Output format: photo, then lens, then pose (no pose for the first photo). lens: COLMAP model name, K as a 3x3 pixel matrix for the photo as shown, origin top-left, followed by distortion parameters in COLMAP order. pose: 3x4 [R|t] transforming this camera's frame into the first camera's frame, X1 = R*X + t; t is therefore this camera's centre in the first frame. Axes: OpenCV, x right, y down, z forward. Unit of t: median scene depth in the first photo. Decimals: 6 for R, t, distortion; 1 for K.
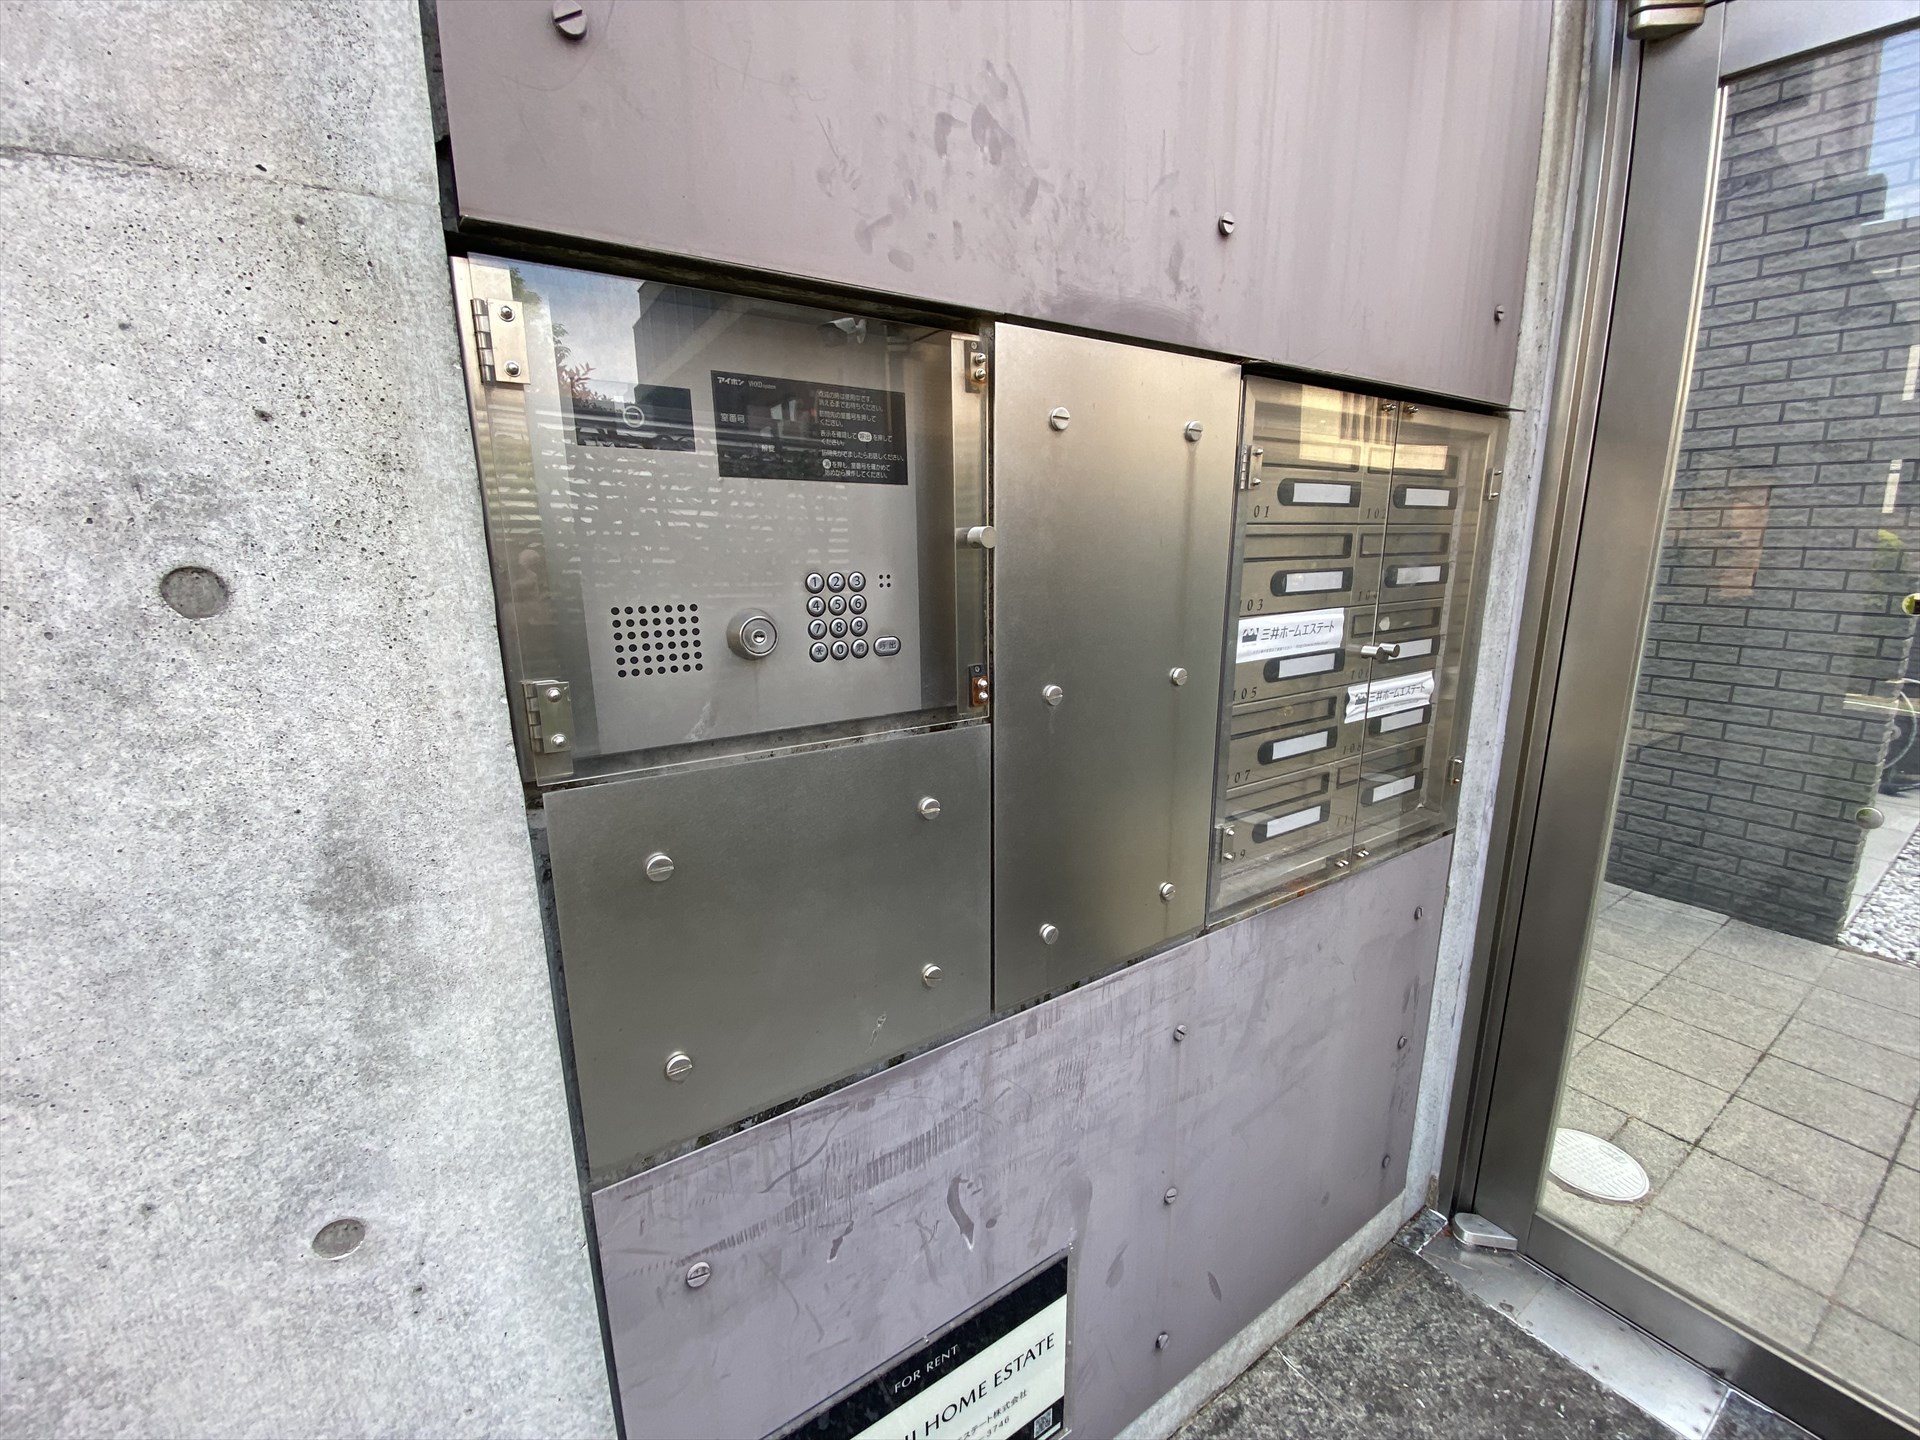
lens RADIAL K [[772.0, 0, 960.0], [0, 772.0, 720.0], [0, 0, 1]] dist [0.011548, -0.016230]
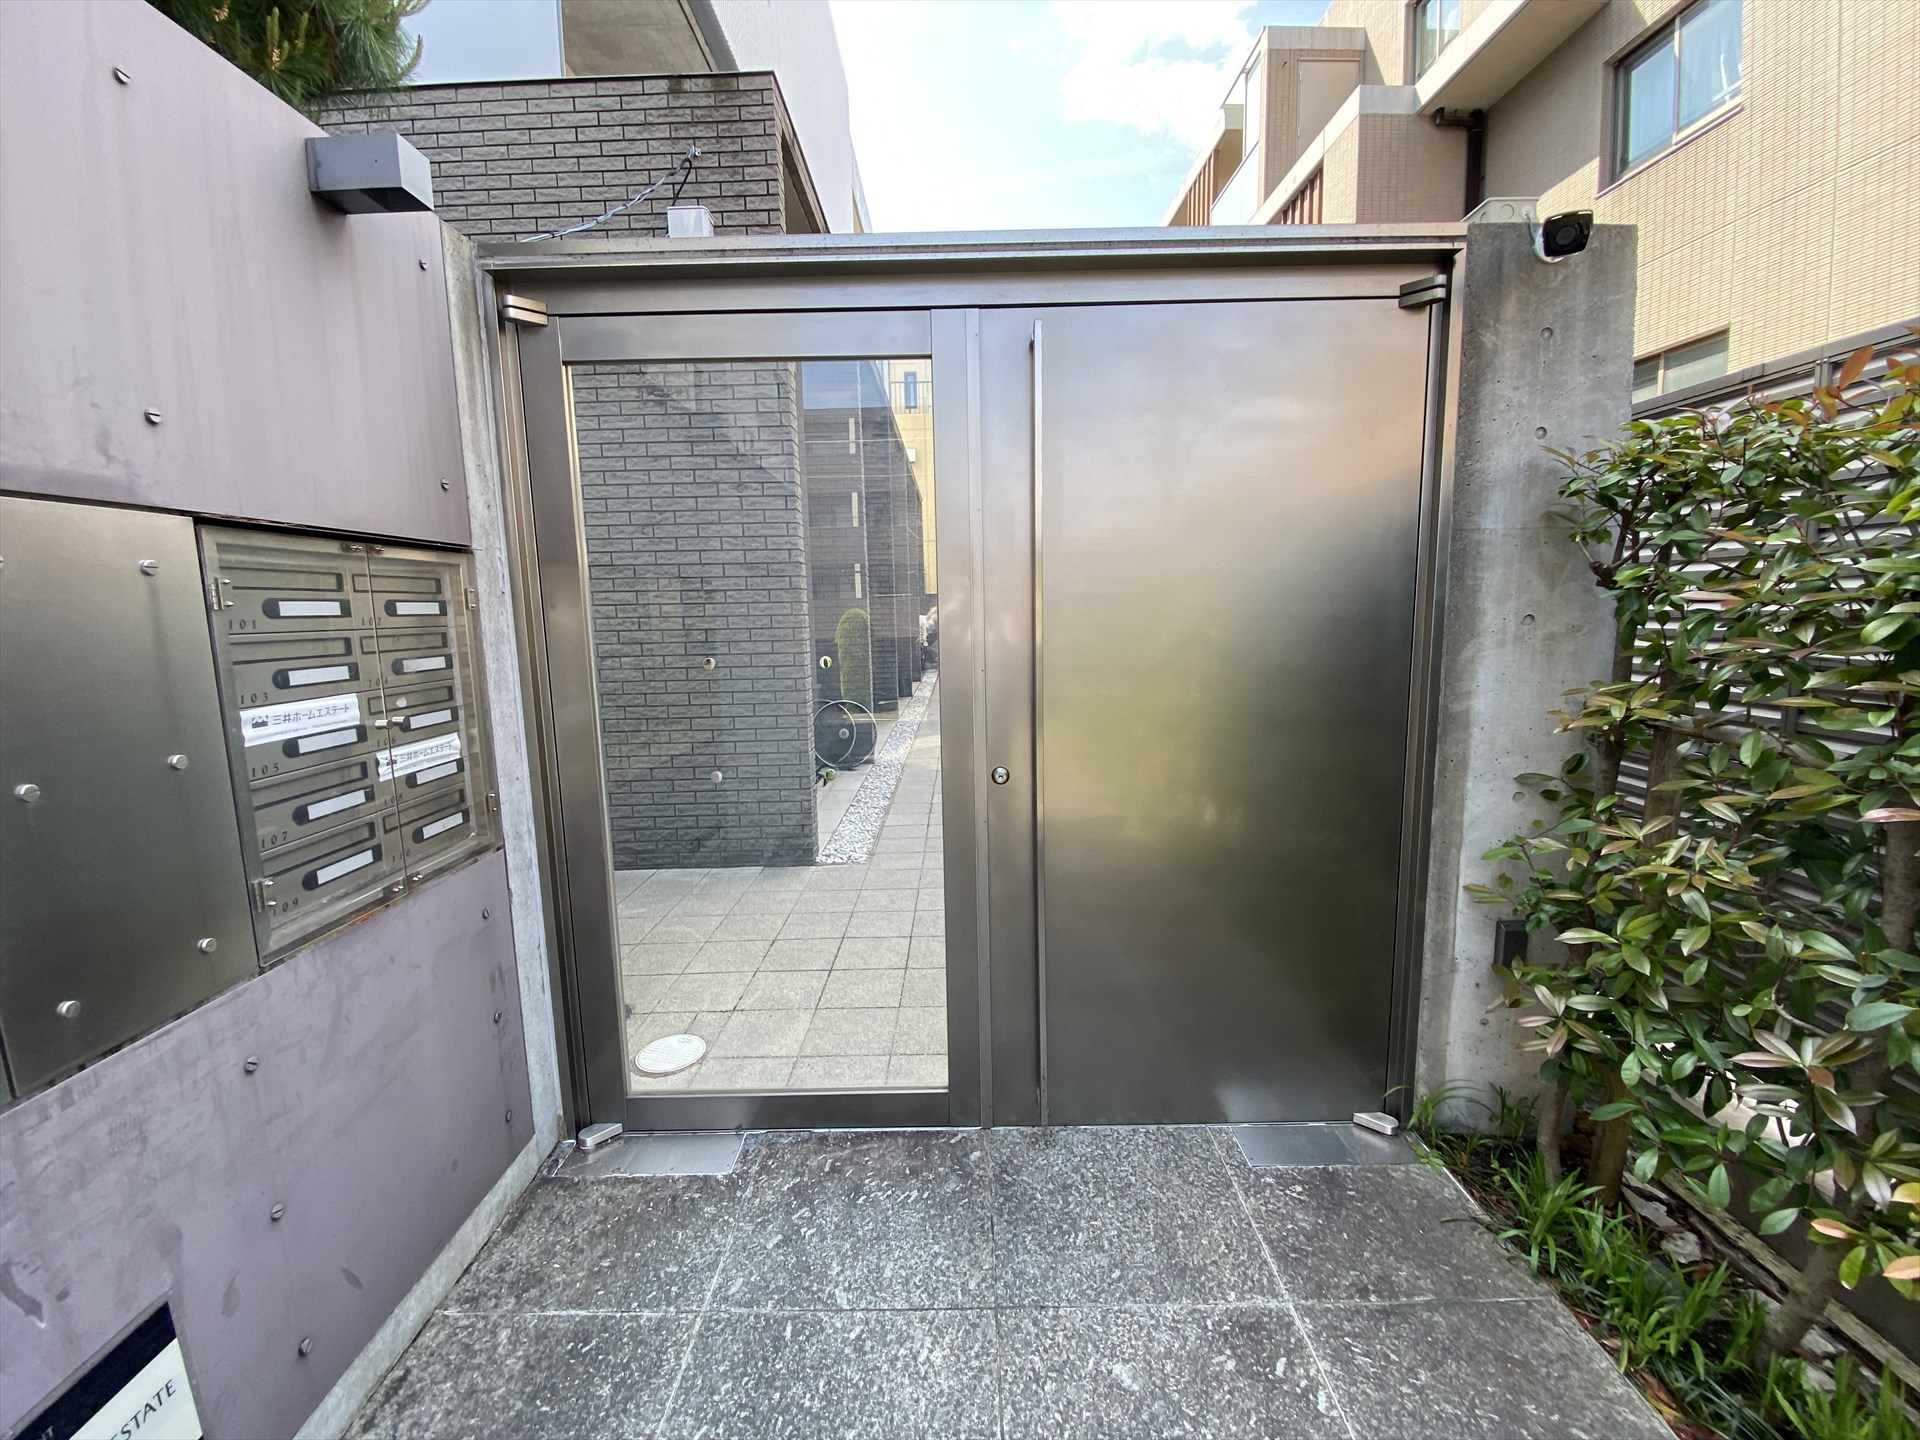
lens RADIAL K [[772.0, 0, 960.0], [0, 772.0, 720.0], [0, 0, 1]] dist [0.011548, -0.016230]
pose [[0.549241, -0.114964, 0.827718, -0.023018], [0.194891, 0.980801, 0.006904, 0.084314], [-0.812621, 0.157523, 0.561101, -0.522806]]
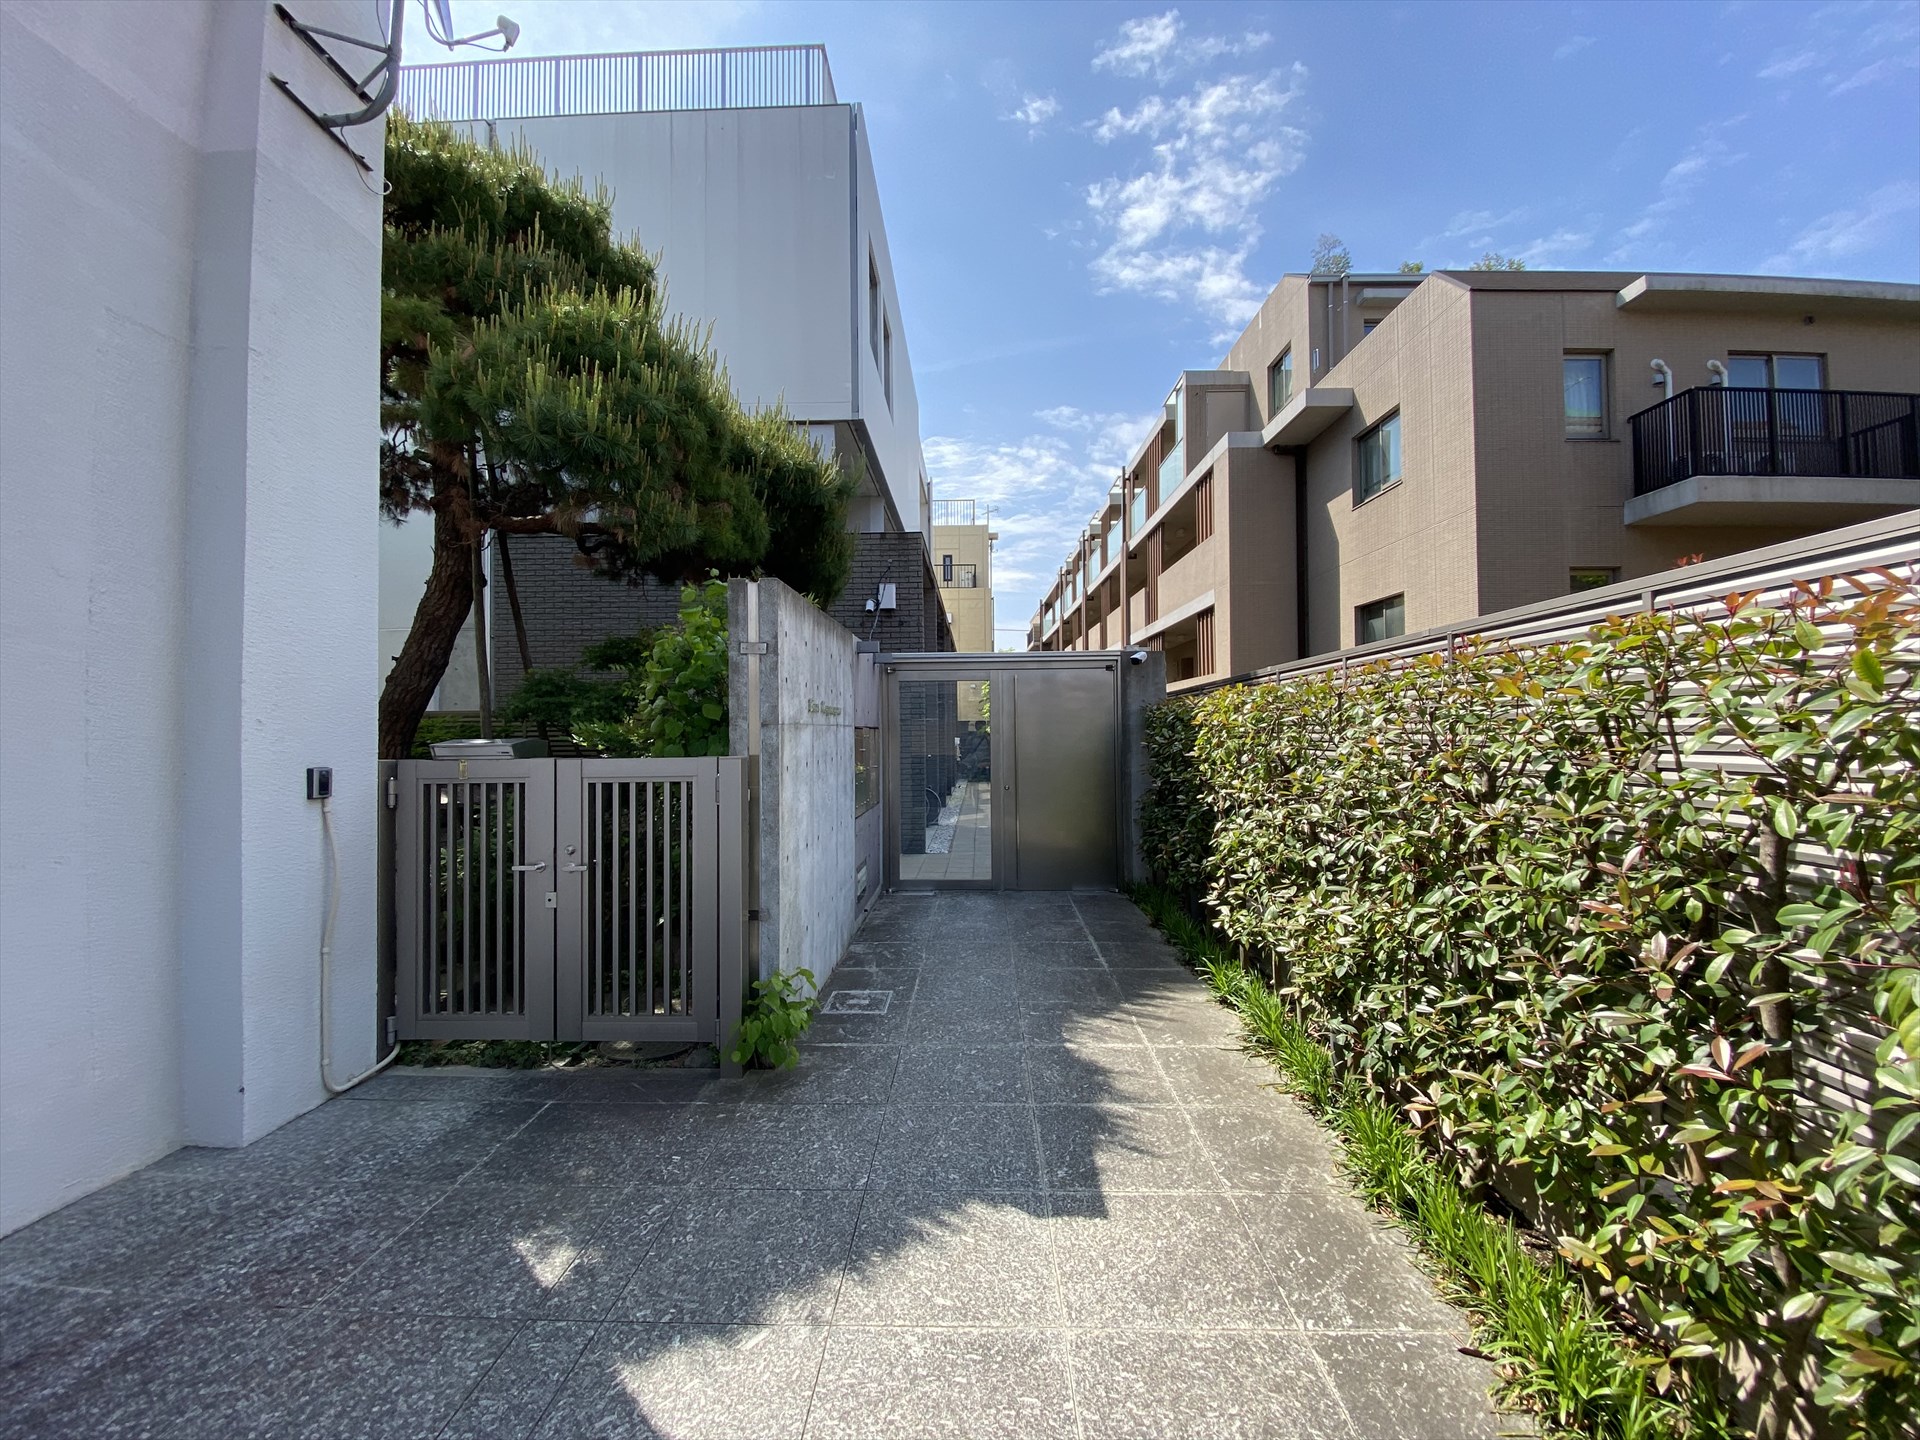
lens RADIAL K [[772.0, 0, 960.0], [0, 772.0, 720.0], [0, 0, 1]] dist [0.011548, -0.016230]
pose [[0.567437, 0.026125, 0.823002, -4.087375], [0.180626, 0.971203, -0.155367, 0.621769], [-0.803361, 0.236816, 0.546378, -2.957052]]
